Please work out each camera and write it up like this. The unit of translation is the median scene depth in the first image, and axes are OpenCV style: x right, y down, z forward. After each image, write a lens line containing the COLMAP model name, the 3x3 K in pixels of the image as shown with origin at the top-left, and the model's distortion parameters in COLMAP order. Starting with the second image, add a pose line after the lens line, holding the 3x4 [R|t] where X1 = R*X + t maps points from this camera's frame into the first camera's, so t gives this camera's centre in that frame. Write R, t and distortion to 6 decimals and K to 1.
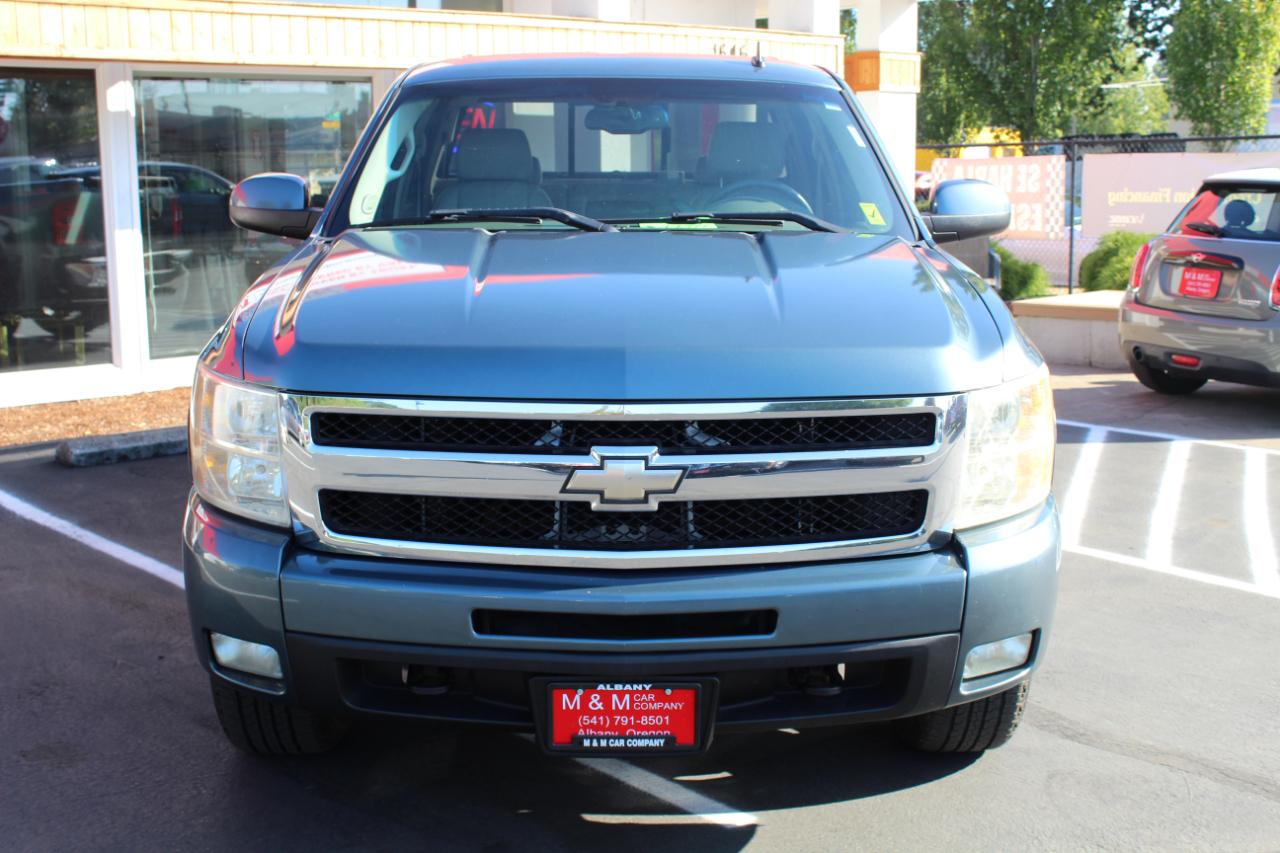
lens RADIAL K [[1582.1, 0, 632.3], [0, 1582.1, 426.2], [0, 0, 1]] dist [-0.061438, 0.019771]
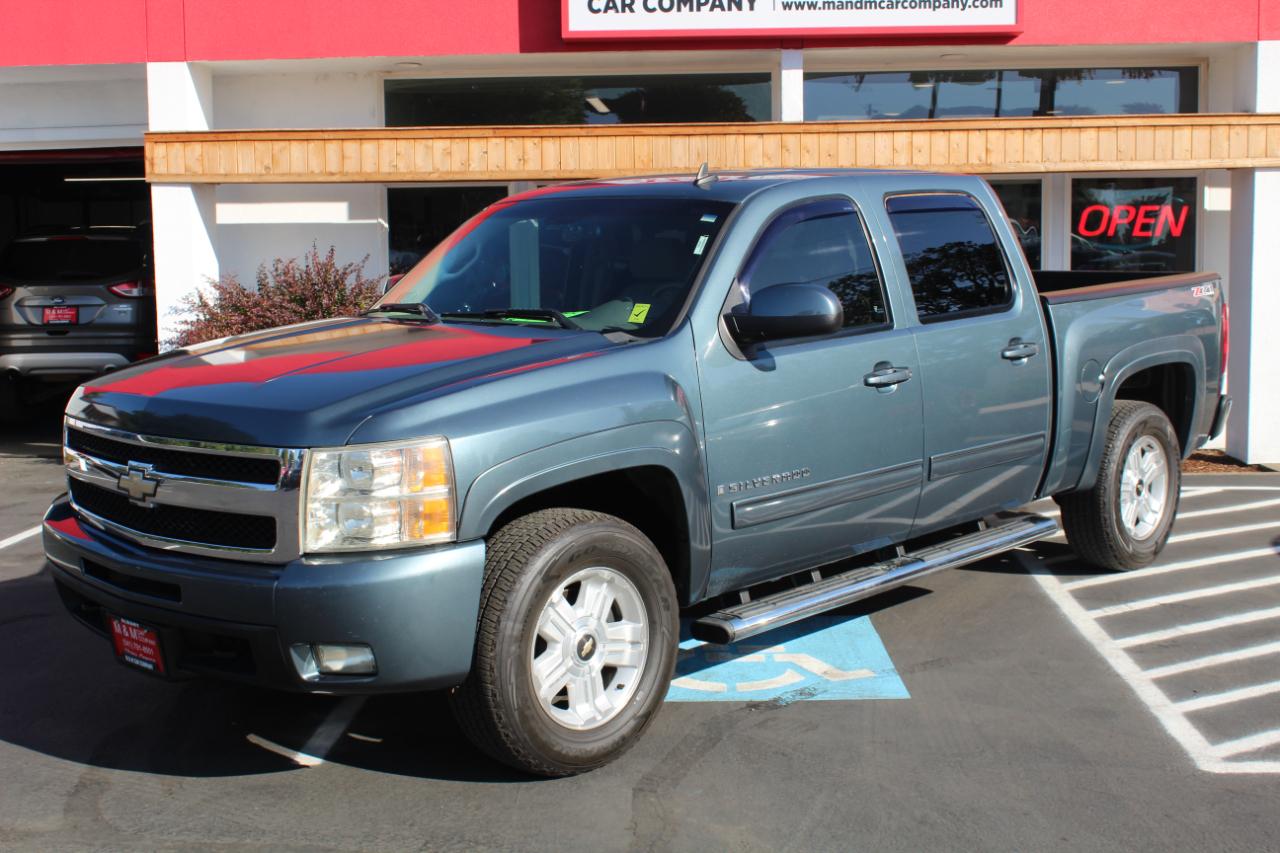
lens RADIAL K [[1539.0, 0, 640.0], [0, 1539.0, 426.5], [0, 0, 1]] dist [-0.062039, 0.022103]
pose [[0.714433, 0.073111, -0.695874, 1.312824], [-0.108899, 0.994026, -0.007367, -0.060797], [0.691178, 0.081043, 0.718126, 0.275097]]
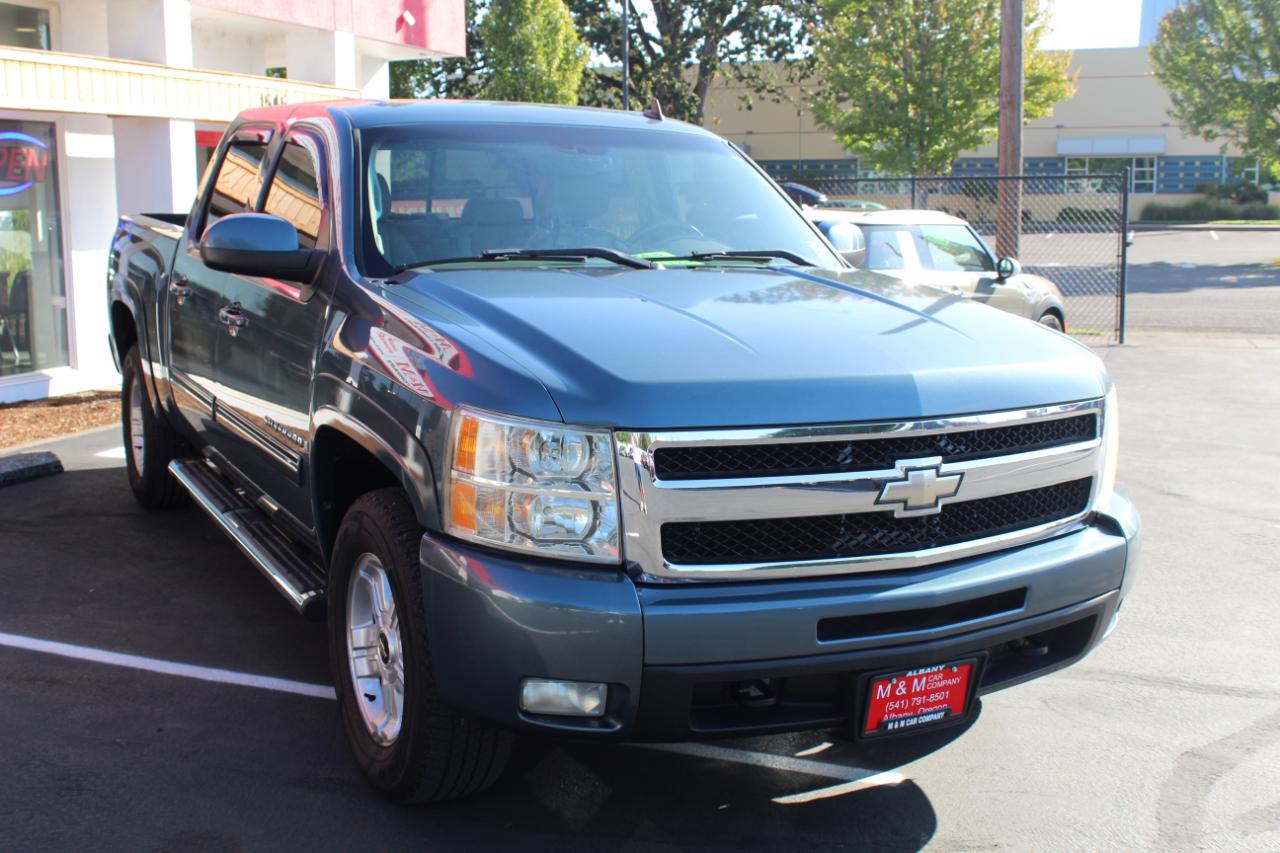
lens RADIAL K [[1408.5, 0, 640.0], [0, 1408.5, 426.5], [0, 0, 1]] dist [-0.074896, 0.007487]
pose [[0.886290, -0.062833, 0.458849, -0.625678], [0.066737, 0.997741, 0.007720, -0.030278], [-0.458297, 0.023780, 0.888481, 0.195099]]
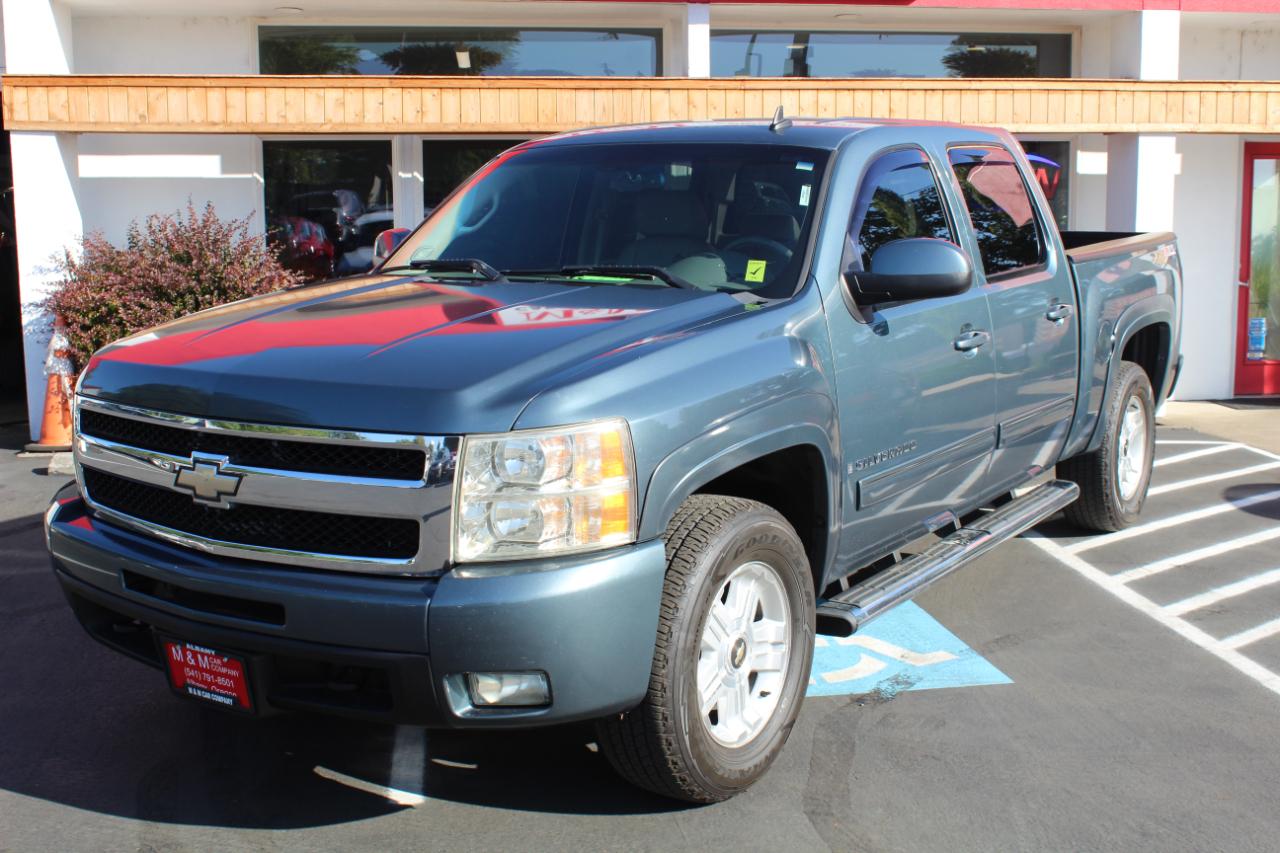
lens RADIAL K [[1451.0, 0, 640.0], [0, 1451.0, 426.5], [0, 0, 1]] dist [-0.074416, 0.049810]
pose [[0.822635, 0.081745, -0.562663, 0.876102], [-0.094248, 0.995525, 0.006838, -0.046083], [0.560704, 0.047404, 0.826658, 0.255322]]
